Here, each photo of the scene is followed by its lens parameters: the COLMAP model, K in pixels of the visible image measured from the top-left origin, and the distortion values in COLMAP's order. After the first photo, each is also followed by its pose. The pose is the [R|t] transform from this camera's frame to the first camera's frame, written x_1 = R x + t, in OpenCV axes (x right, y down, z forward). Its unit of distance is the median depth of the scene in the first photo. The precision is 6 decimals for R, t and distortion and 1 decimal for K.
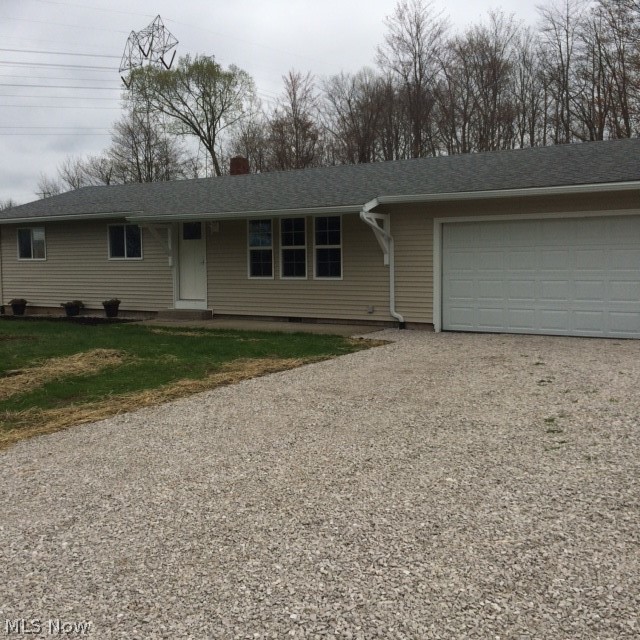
lens RADIAL K [[709.7, 0, 319.8], [0, 709.7, 319.5], [0, 0, 1]] dist [0.047520, 0.000000]
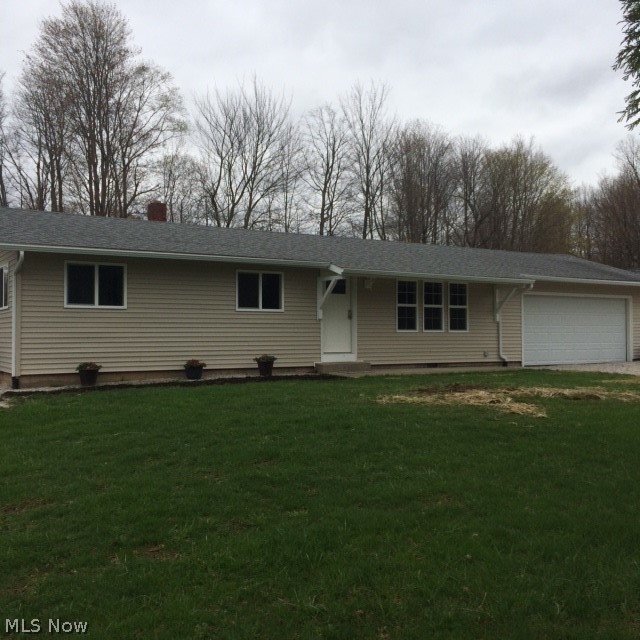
lens RADIAL K [[709.7, 0, 319.8], [0, 709.7, 320.7], [0, 0, 1]] dist [0.047520, 0.000000]
pose [[0.455488, 0.009606, 0.890190, -1.194135], [0.052065, 0.997943, -0.037409, -0.039991], [-0.888718, 0.063387, 0.454051, 0.609152]]
